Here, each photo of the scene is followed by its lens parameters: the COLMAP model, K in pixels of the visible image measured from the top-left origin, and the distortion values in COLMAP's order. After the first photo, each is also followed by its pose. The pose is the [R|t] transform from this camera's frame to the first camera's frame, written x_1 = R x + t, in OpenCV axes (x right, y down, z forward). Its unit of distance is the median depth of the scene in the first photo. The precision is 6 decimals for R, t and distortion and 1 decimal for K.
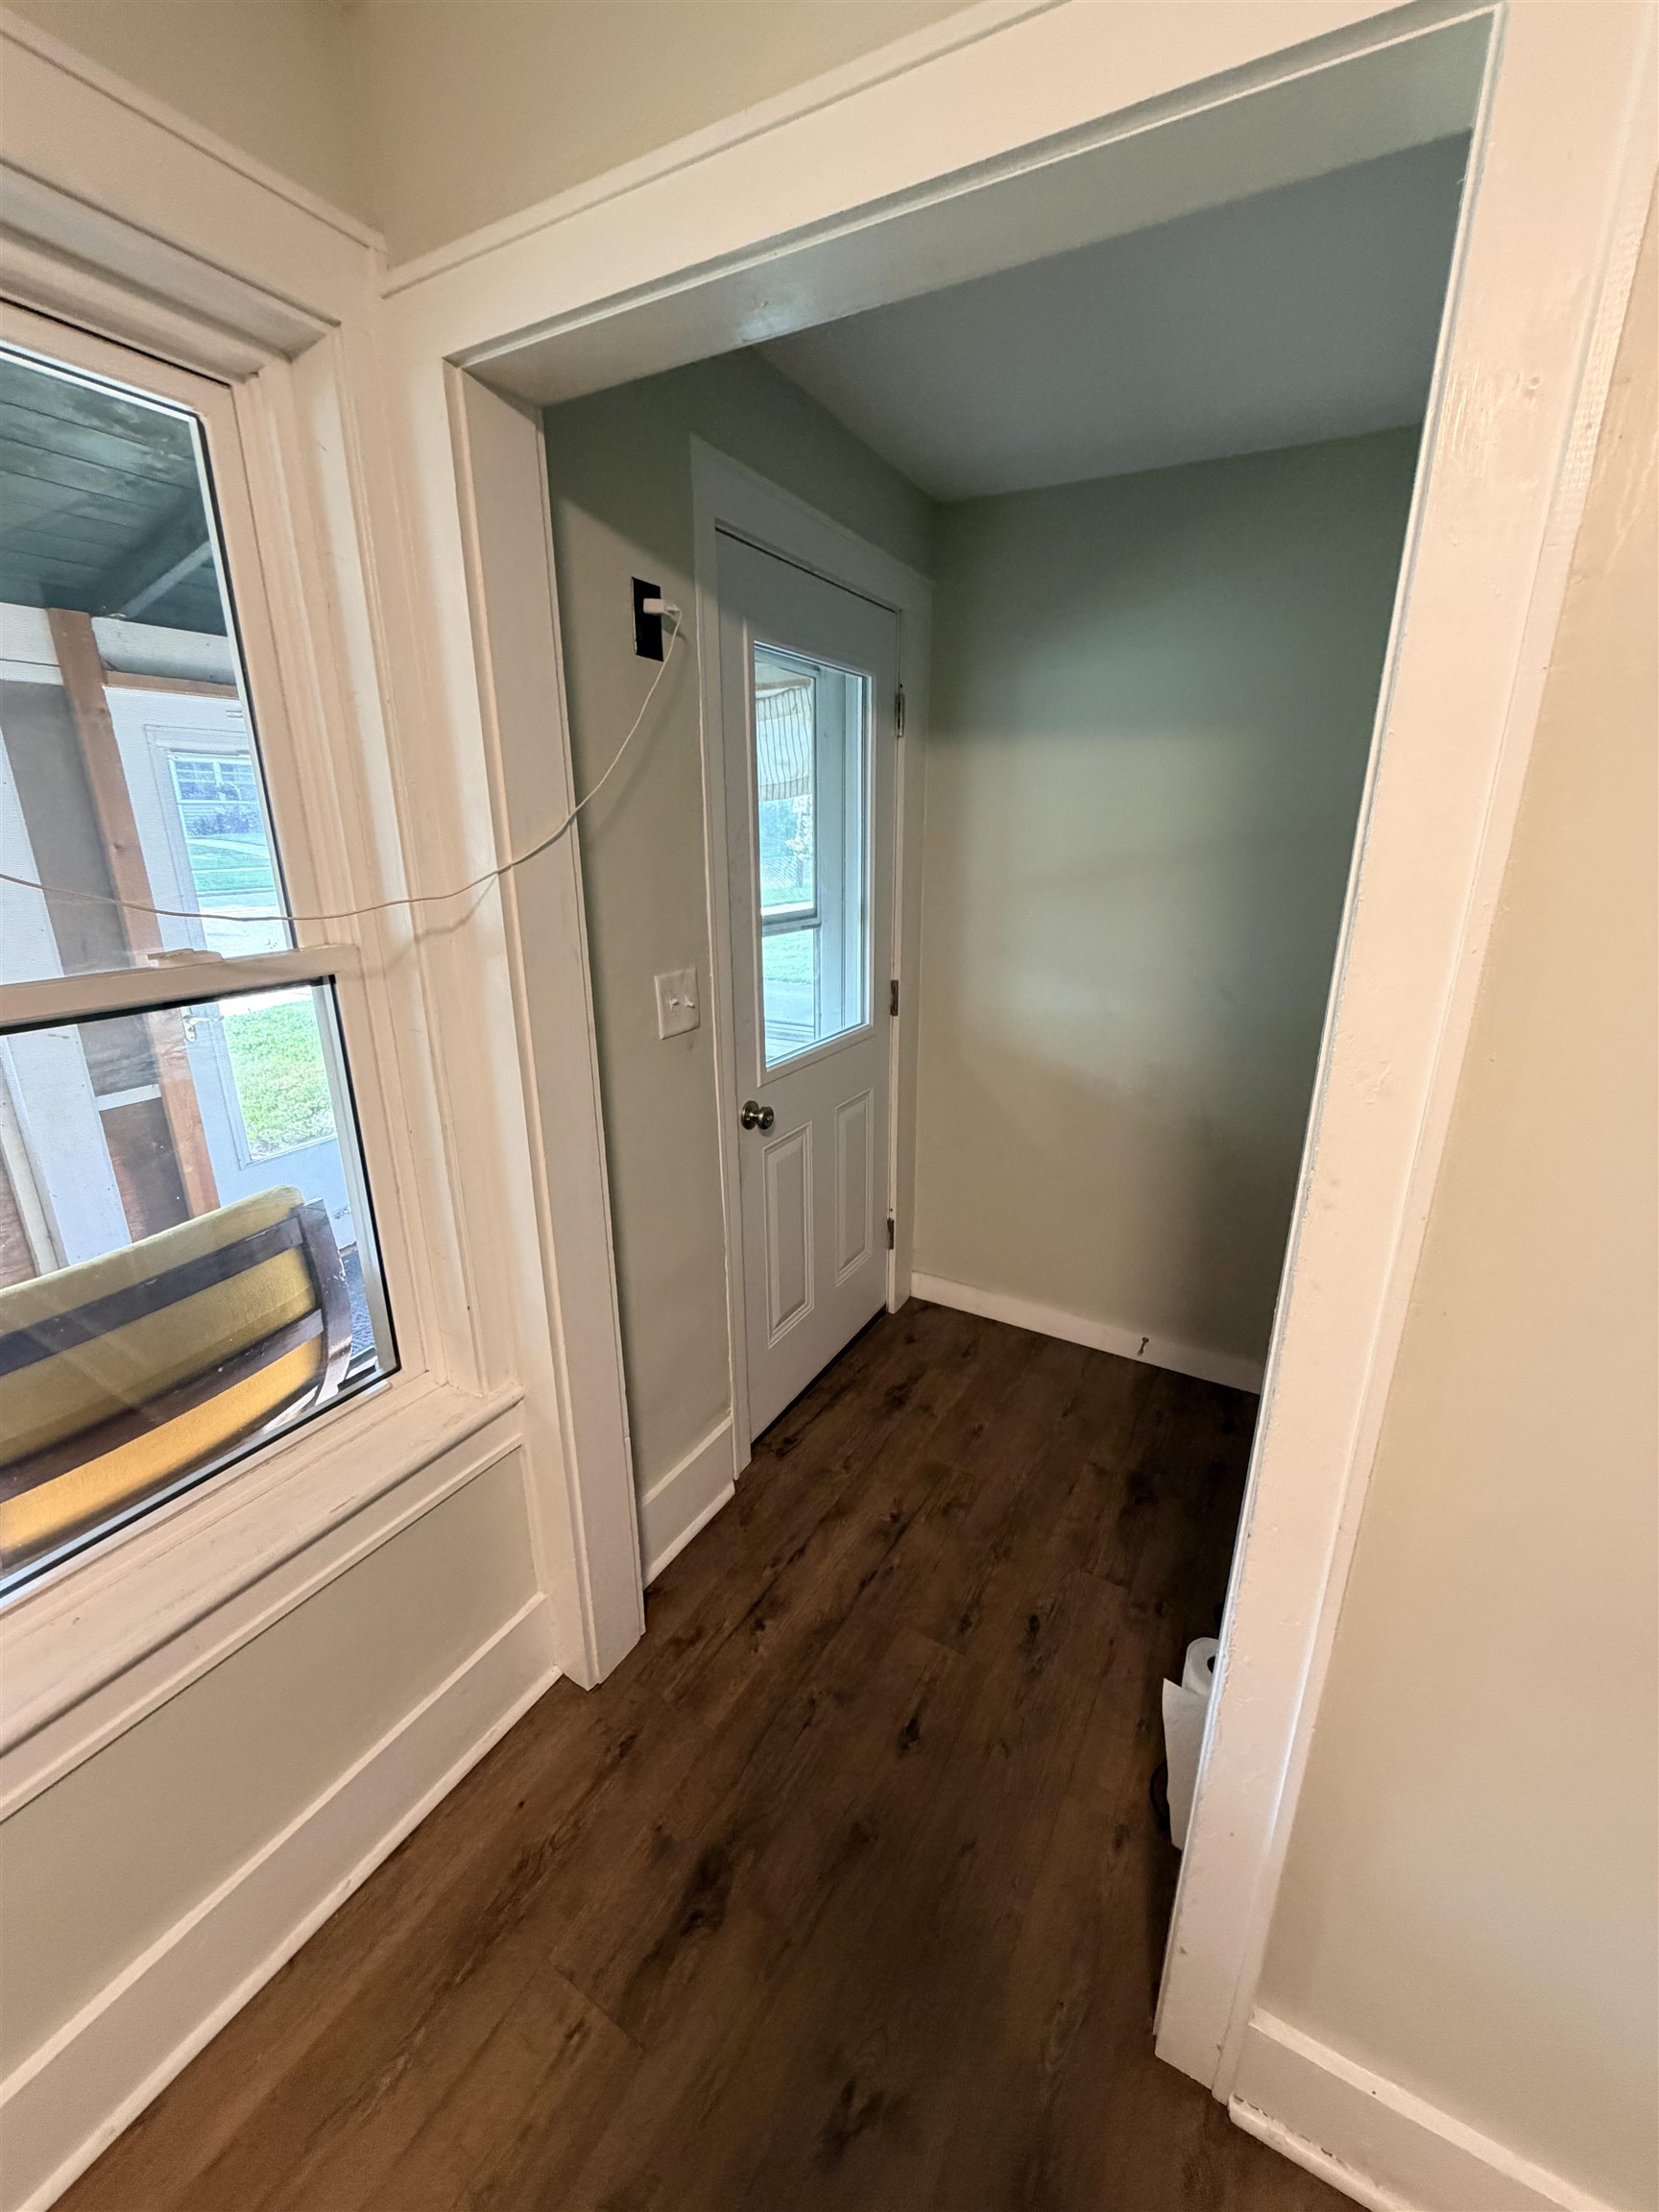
lens RADIAL K [[882.0, 0, 842.6], [0, 882.0, 1104.6], [0, 0, 1]] dist [0.000220, 0.000164]
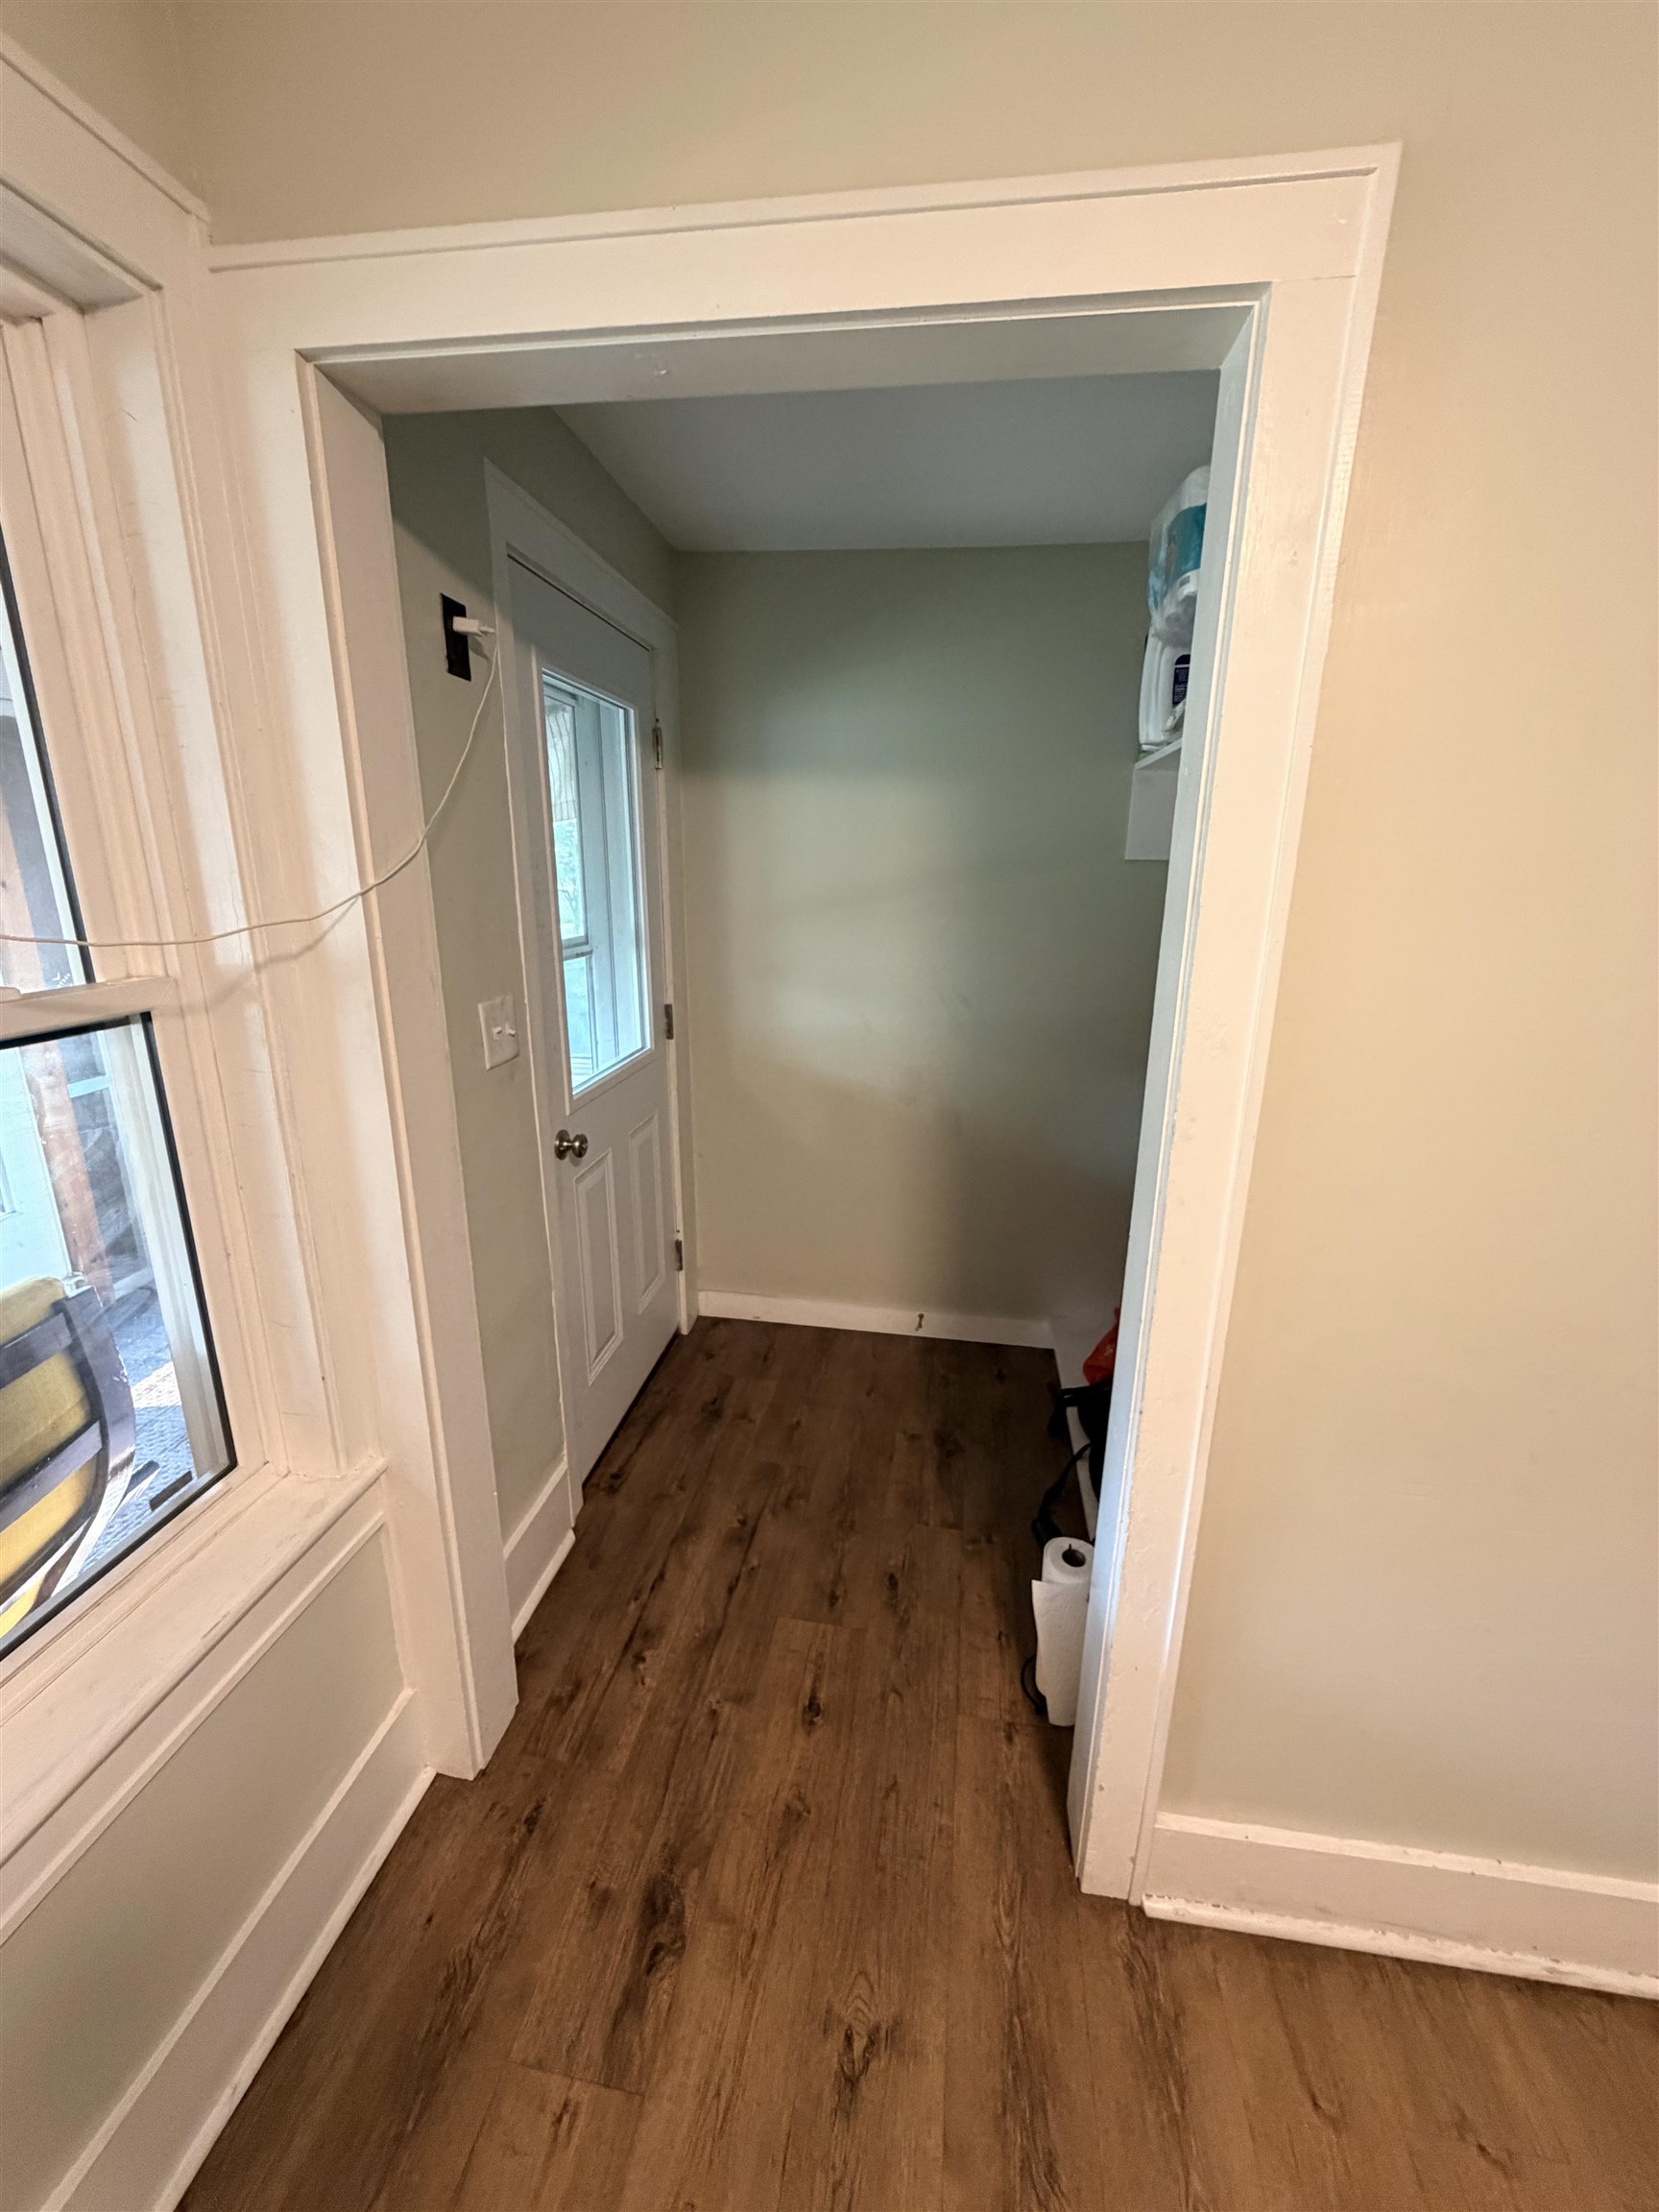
lens RADIAL K [[884.4, 0, 829.5], [0, 884.4, 1106.0], [0, 0, 1]] dist [0.000277, -0.000090]
pose [[0.932825, -0.085268, 0.350097, -0.201153], [0.097665, 0.995059, -0.017873, 0.018813], [-0.346843, 0.050864, 0.936543, -0.026612]]
